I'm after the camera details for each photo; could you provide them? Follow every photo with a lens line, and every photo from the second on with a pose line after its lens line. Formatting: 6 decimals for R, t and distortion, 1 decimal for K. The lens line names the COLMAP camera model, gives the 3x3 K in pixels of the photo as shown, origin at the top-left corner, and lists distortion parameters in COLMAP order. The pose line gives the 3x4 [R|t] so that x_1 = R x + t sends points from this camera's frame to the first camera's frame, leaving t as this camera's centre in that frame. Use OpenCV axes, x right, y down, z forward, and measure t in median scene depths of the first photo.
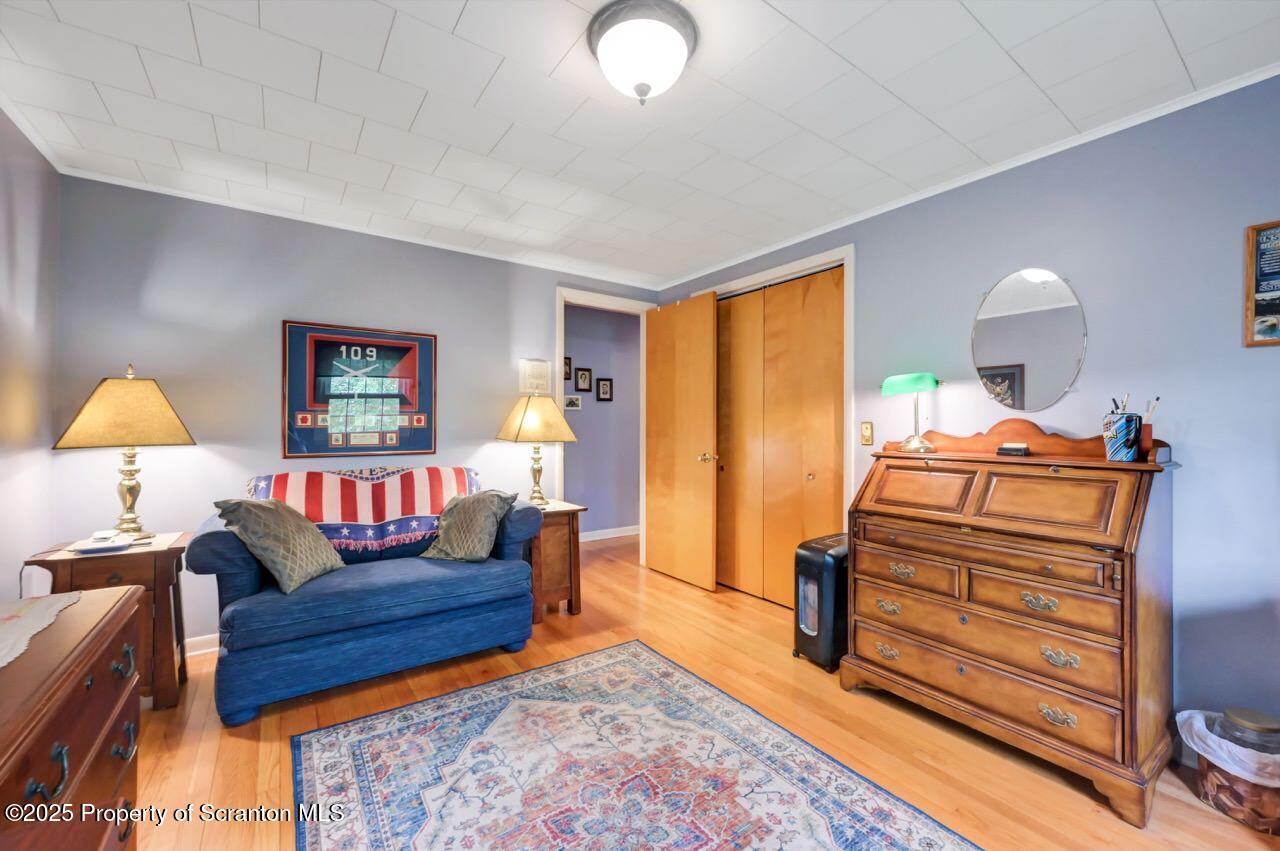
lens RADIAL K [[511.1, 0, 643.3], [0, 511.1, 422.4], [0, 0, 1]] dist [-0.006639, 0.000630]
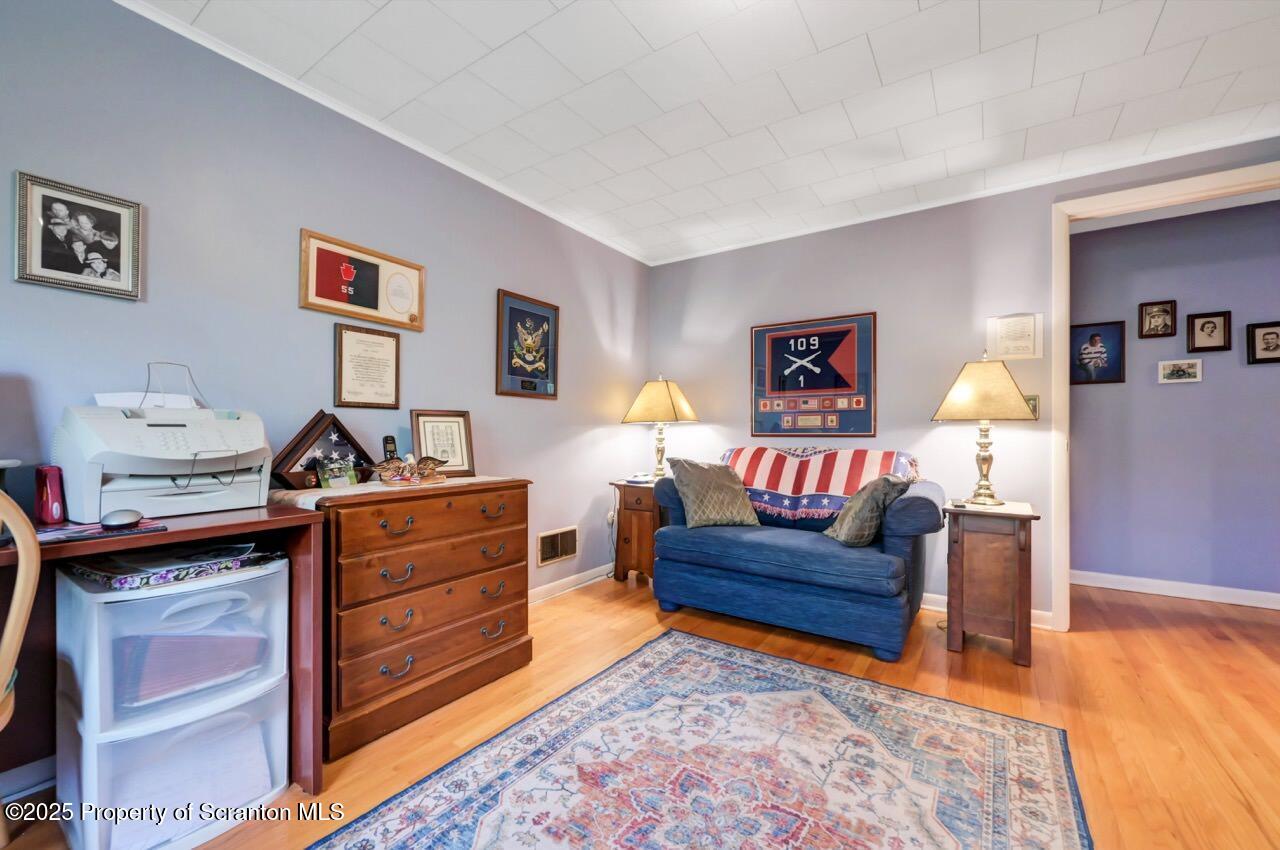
lens RADIAL K [[511.1, 0, 642.7], [0, 511.1, 433.5], [0, 0, 1]] dist [-0.006639, 0.000630]
pose [[0.347892, -0.003140, -0.937529, 0.449664], [0.003567, 0.999992, -0.002026, 0.075257], [0.937528, -0.002639, 0.347900, 0.355314]]
